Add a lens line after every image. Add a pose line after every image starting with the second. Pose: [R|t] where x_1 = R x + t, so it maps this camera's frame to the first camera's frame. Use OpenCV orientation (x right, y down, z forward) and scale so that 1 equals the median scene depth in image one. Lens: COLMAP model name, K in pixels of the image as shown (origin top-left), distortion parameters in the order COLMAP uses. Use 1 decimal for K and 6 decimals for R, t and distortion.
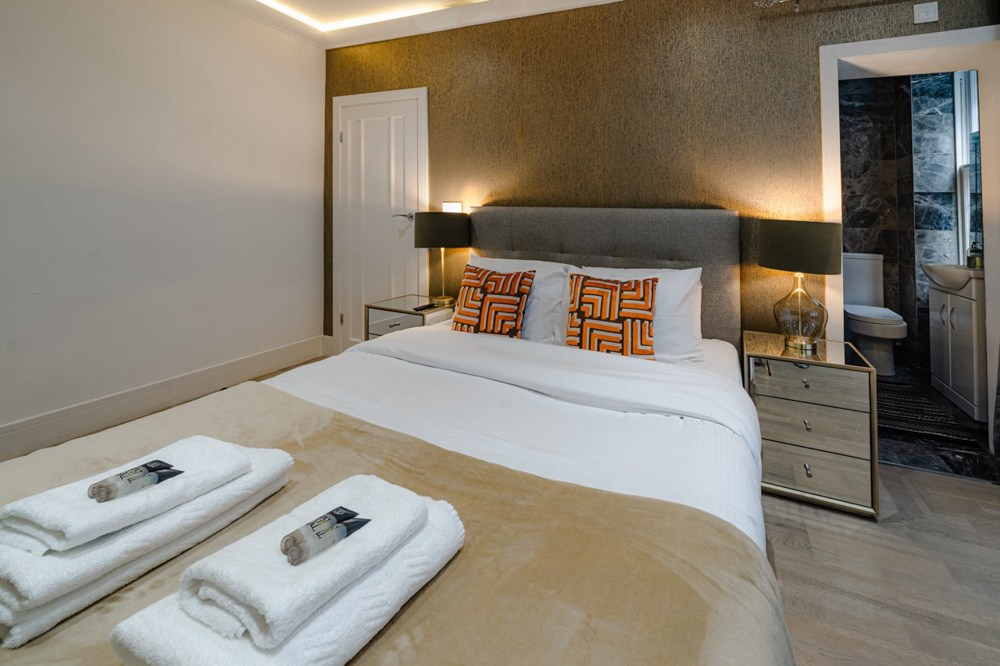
lens RADIAL K [[373.6, 0, 591.3], [0, 373.6, 231.8], [0, 0, 1]] dist [-0.001349, -0.000471]
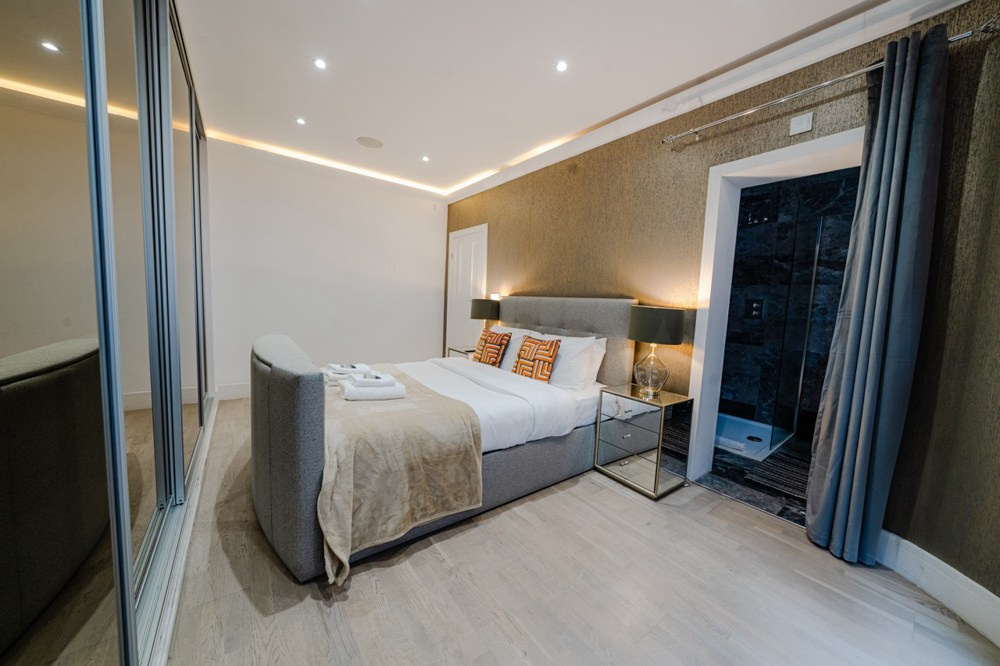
lens RADIAL K [[353.6, 0, 510.9], [0, 353.6, 355.7], [0, 0, 1]] dist [0.000197, -0.000001]
pose [[0.833337, 0.097547, -0.544090, 0.784489], [-0.047082, 0.993255, 0.105963, 0.035218], [0.550756, -0.062686, 0.832309, -0.402079]]
